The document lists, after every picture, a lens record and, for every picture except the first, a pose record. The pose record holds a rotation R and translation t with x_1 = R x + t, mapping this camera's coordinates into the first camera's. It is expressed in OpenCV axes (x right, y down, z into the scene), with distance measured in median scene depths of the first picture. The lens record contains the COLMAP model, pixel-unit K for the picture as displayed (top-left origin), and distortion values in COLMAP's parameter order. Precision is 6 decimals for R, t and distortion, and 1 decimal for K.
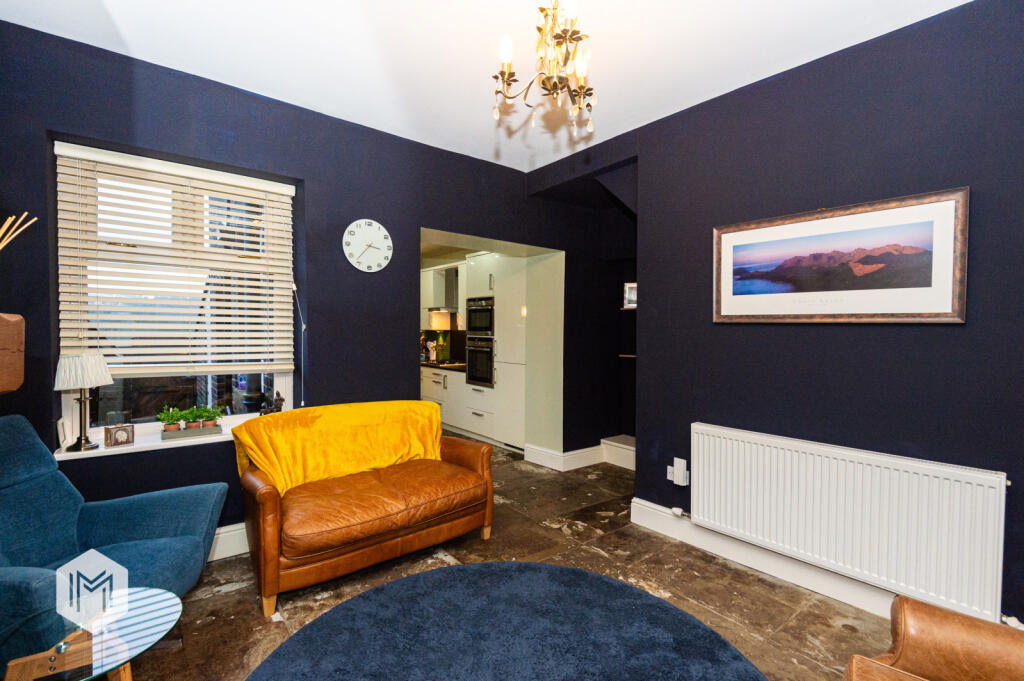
lens RADIAL K [[468.1, 0, 502.5], [0, 468.1, 340.1], [0, 0, 1]] dist [0.035820, -0.028984]
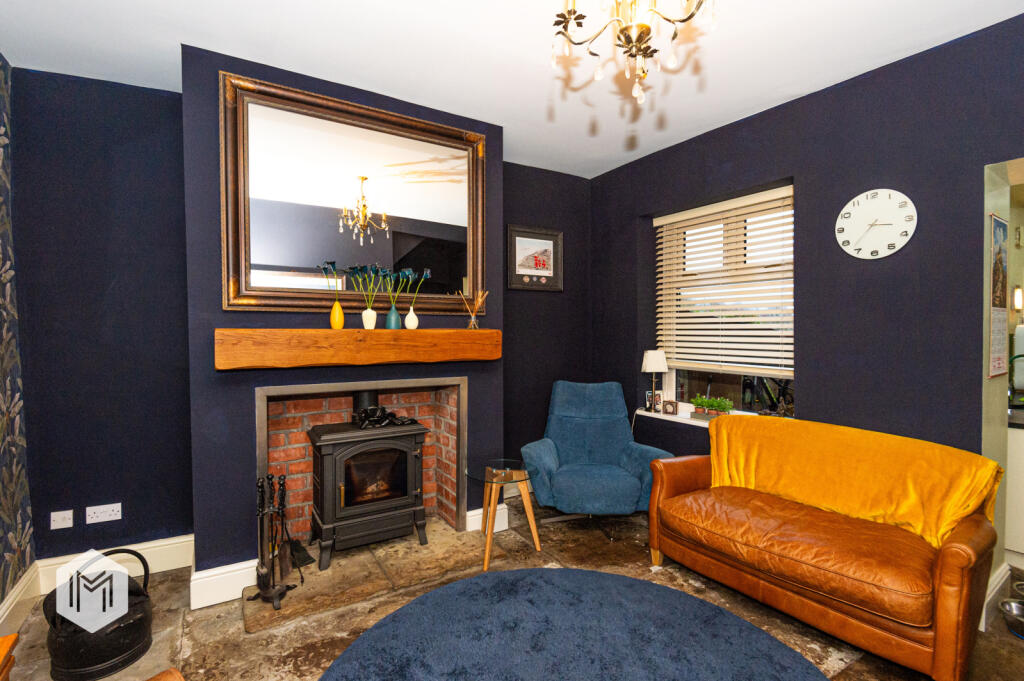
lens RADIAL K [[468.1, 0, 502.5], [0, 468.1, 340.1], [0, 0, 1]] dist [0.035820, -0.028984]
pose [[-0.096761, 0.010593, -0.995251, 0.633591], [-0.020927, 0.999701, 0.012675, -0.013682], [0.995088, 0.022054, -0.096510, 0.573747]]
